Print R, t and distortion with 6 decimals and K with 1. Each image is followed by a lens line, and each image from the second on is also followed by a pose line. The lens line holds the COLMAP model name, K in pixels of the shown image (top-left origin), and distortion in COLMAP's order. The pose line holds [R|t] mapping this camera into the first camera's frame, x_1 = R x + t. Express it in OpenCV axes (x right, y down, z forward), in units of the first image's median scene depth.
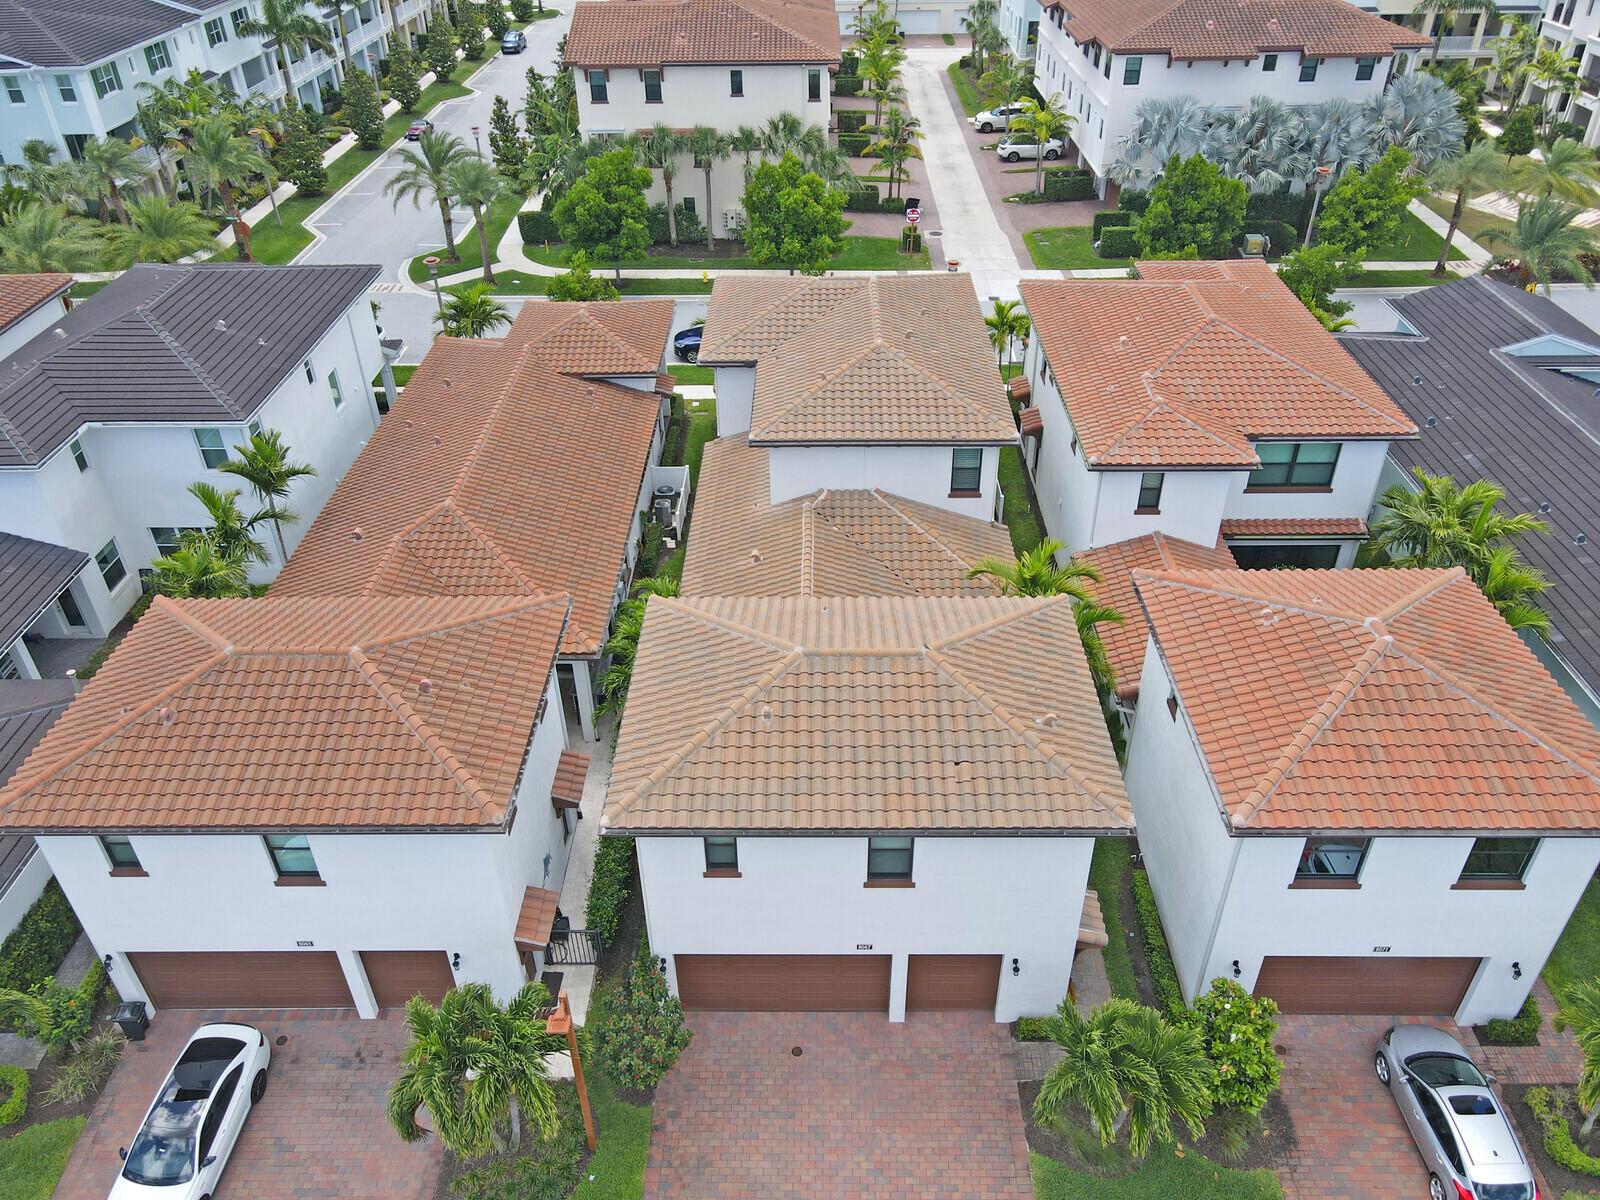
lens RADIAL K [[1187.0, 0, 800.0], [0, 1187.0, 600.0], [0, 0, 1]] dist [0.008792, 0.003561]
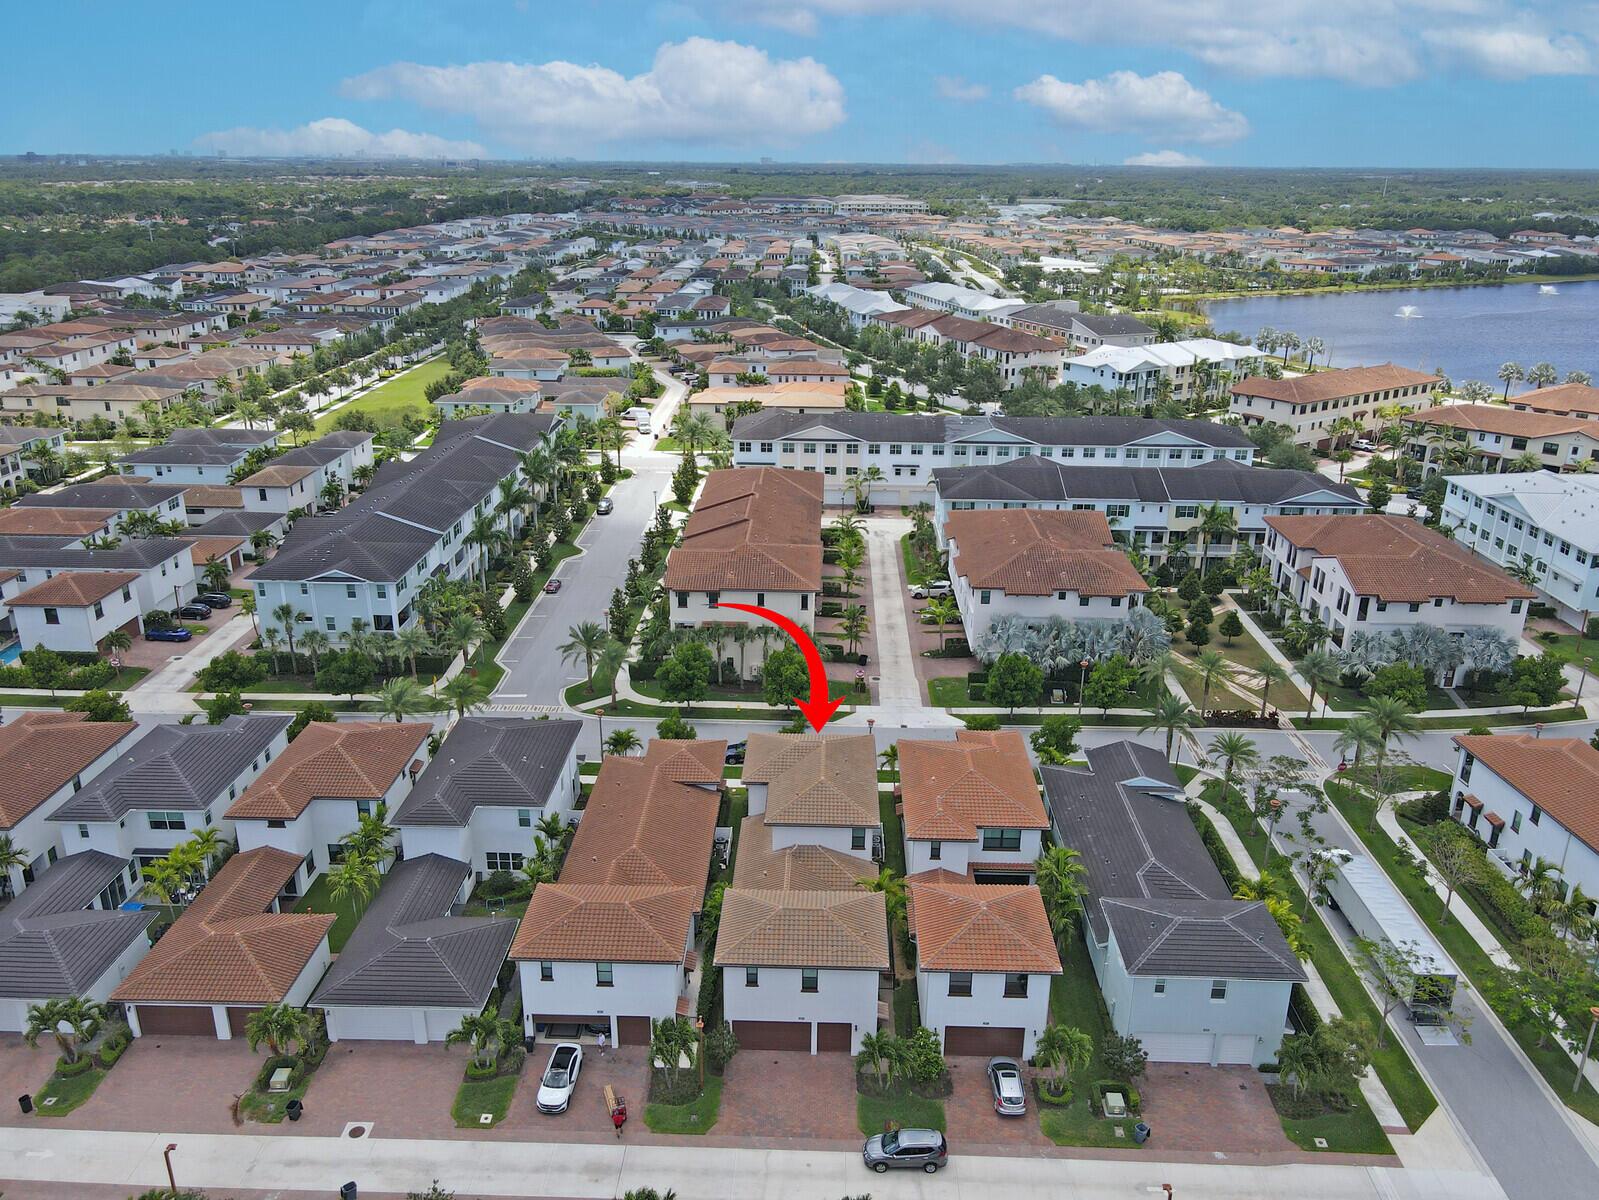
lens RADIAL K [[1229.1, 0, 799.5], [0, 1229.1, 600.0], [0, 0, 1]] dist [-0.016567, 0.063149]
pose [[0.999657, 0.025302, -0.006717, 0.021667], [-0.026178, 0.967074, -0.253144, 0.035472], [0.000091, 0.253233, 0.967405, -0.991749]]
